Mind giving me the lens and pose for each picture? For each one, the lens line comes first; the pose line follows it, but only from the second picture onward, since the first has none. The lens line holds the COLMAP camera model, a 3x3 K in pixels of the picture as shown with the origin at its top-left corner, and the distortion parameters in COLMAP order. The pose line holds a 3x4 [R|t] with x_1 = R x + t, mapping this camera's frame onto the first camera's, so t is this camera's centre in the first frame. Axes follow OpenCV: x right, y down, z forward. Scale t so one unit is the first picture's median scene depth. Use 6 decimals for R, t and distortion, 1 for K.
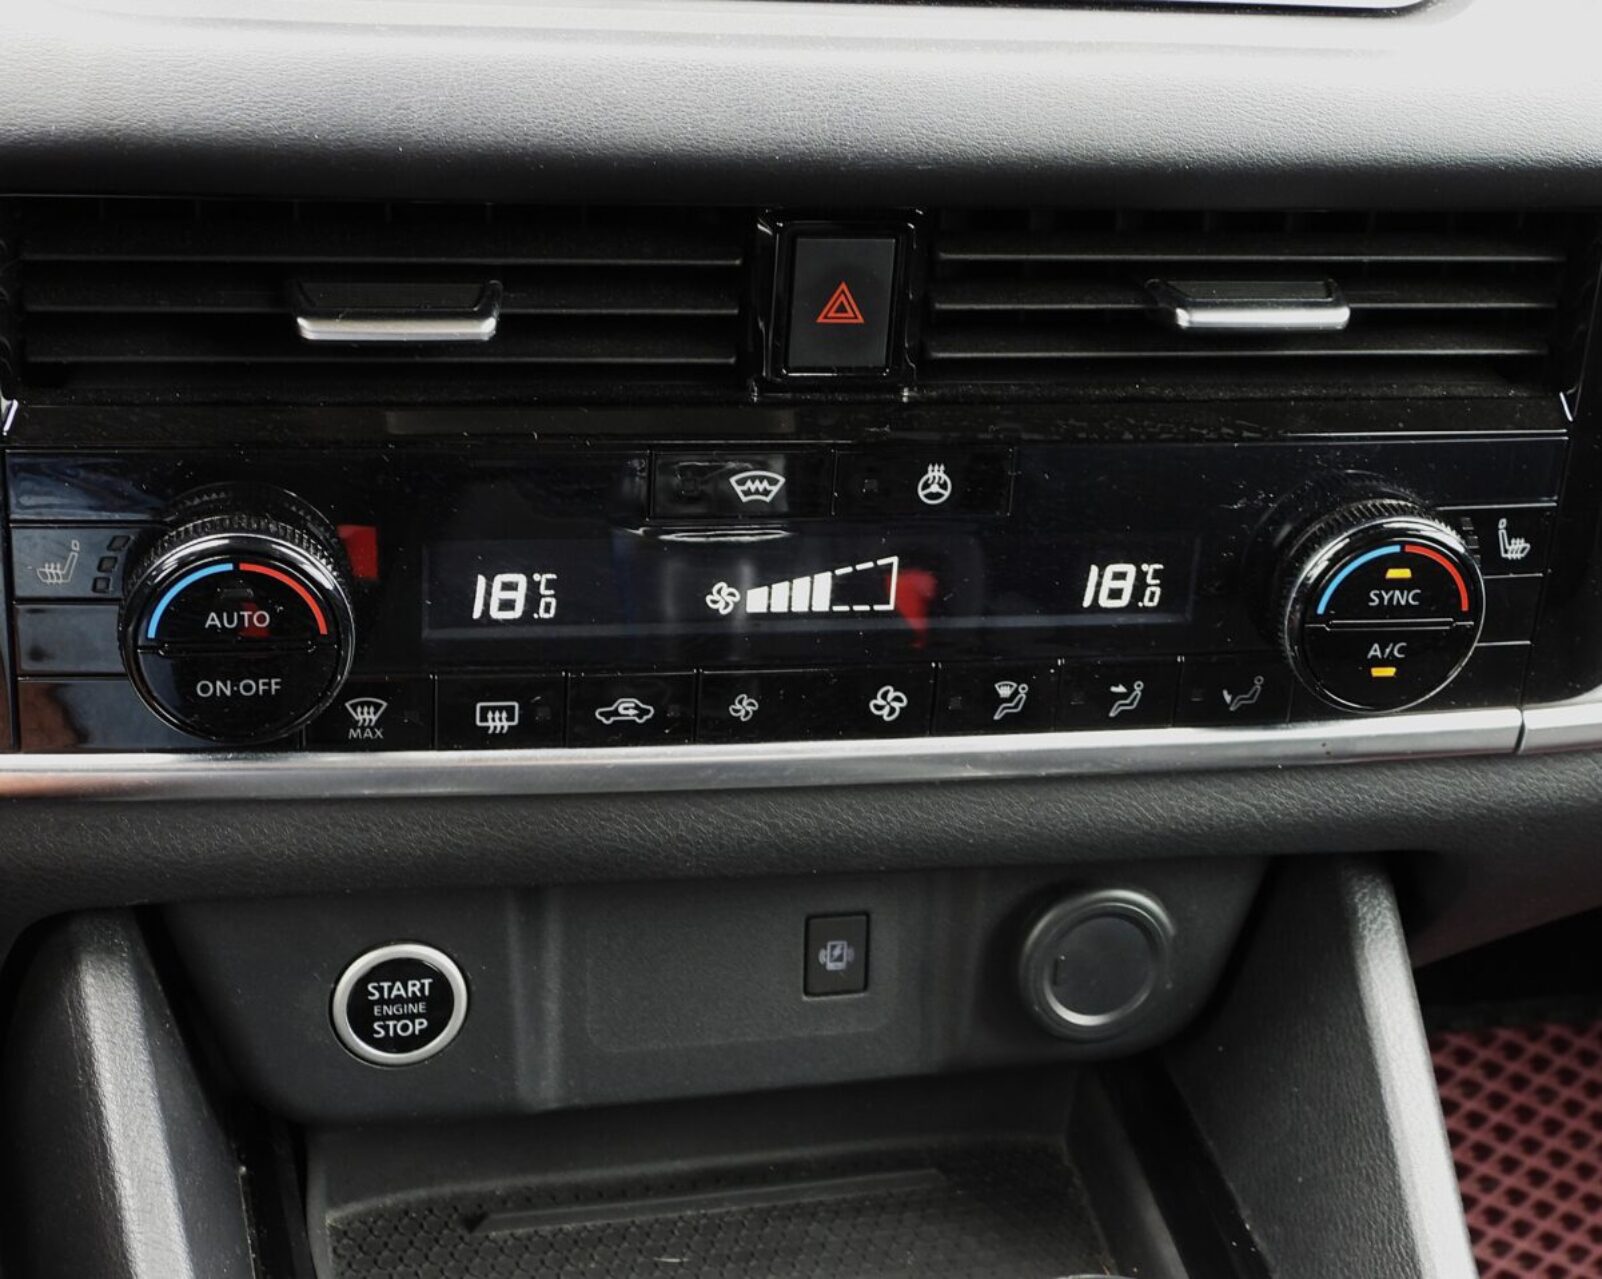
lens RADIAL K [[2831.7, 0, 801.0], [0, 2831.7, 639.5], [0, 0, 1]] dist [-0.027495, -0.078281]
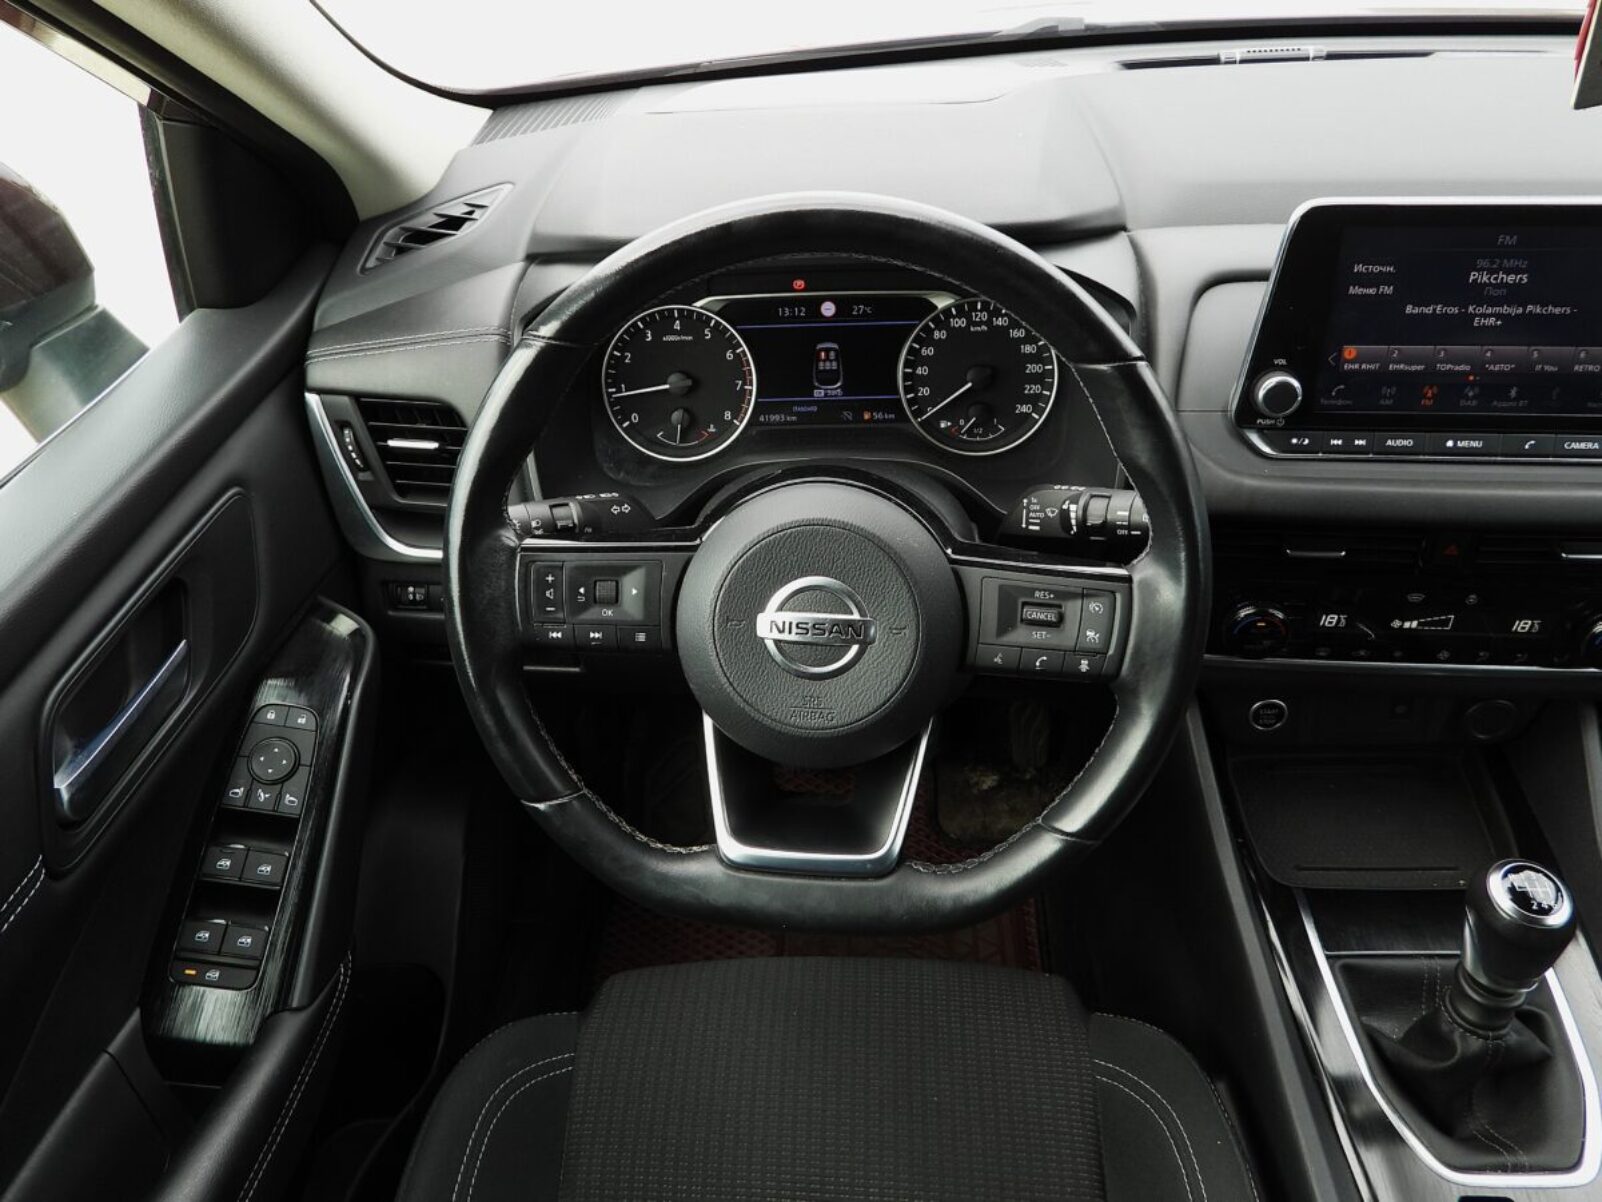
lens RADIAL K [[1204.1, 0, 801.0], [0, 1204.1, 601.0], [0, 0, 1]] dist [-0.006818, -0.001447]
pose [[0.950797, 0.088028, -0.297045, -0.280530], [-0.026202, 0.978198, 0.206016, -0.318878], [0.308703, -0.188096, 0.932374, -0.561890]]
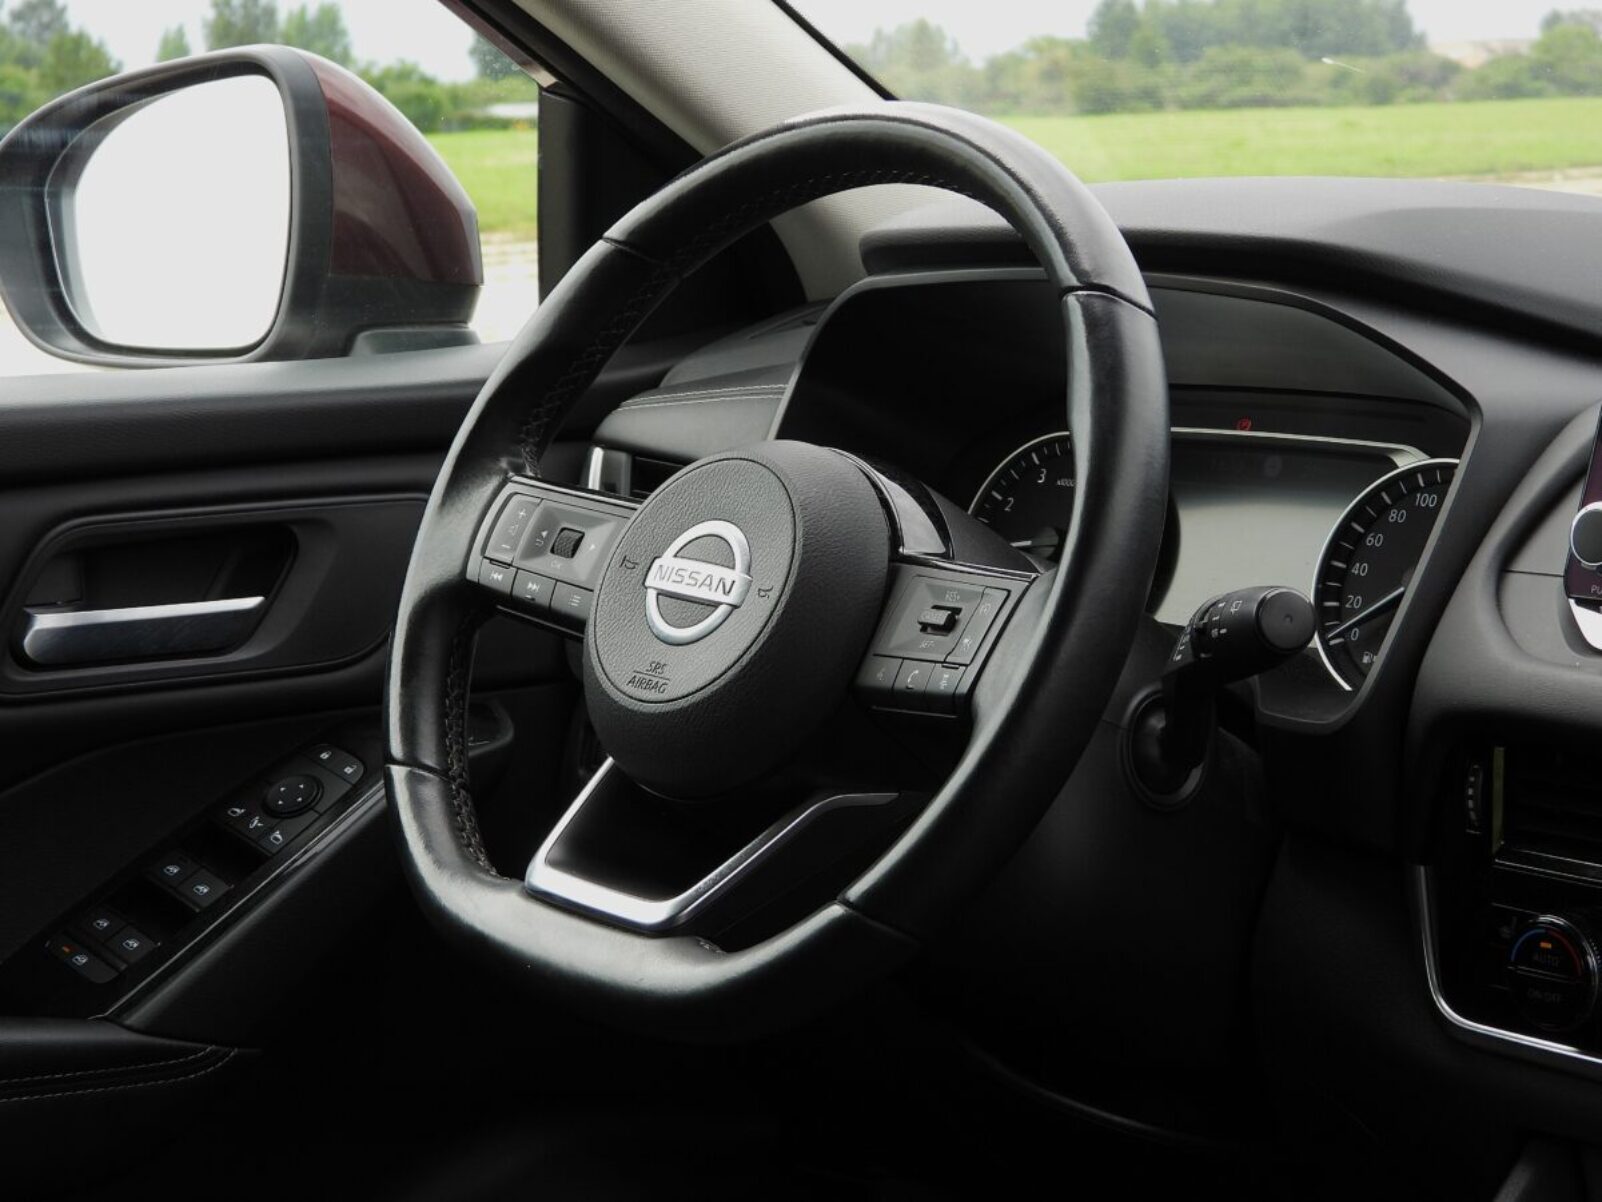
lens RADIAL K [[3530.1, 0, 801.0], [0, 3530.1, 601.0], [0, 0, 1]] dist [-0.070024, 0.270375]
pose [[0.477364, 0.043897, -0.877609, 1.597215], [-0.328381, 0.935299, -0.131836, 0.238906], [0.815039, 0.351124, 0.460893, -0.619356]]
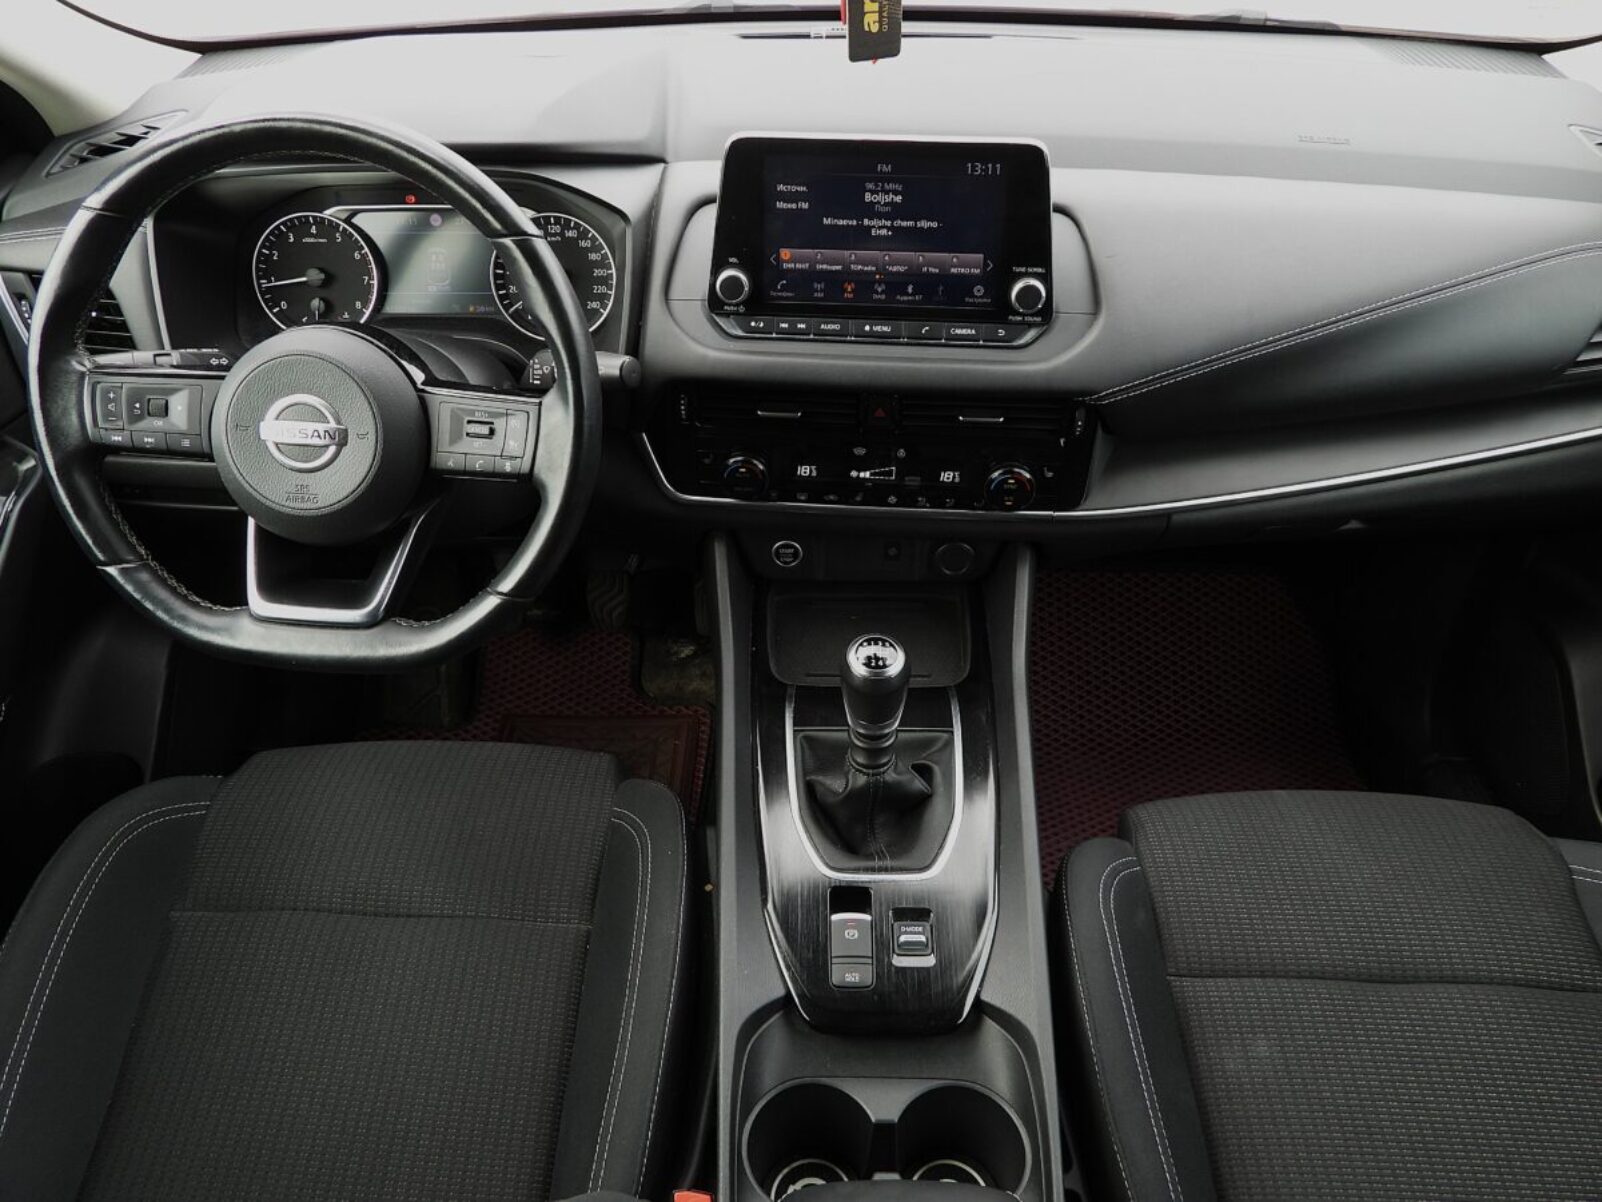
lens RADIAL K [[1148.0, 0, 801.0], [0, 1148.0, 601.0], [0, 0, 1]] dist [-0.015872, 0.009574]
pose [[0.960856, 0.112906, -0.252999, 0.364176], [-0.054034, 0.972026, 0.228575, -0.224404], [0.271730, -0.205957, 0.940077, -0.733169]]
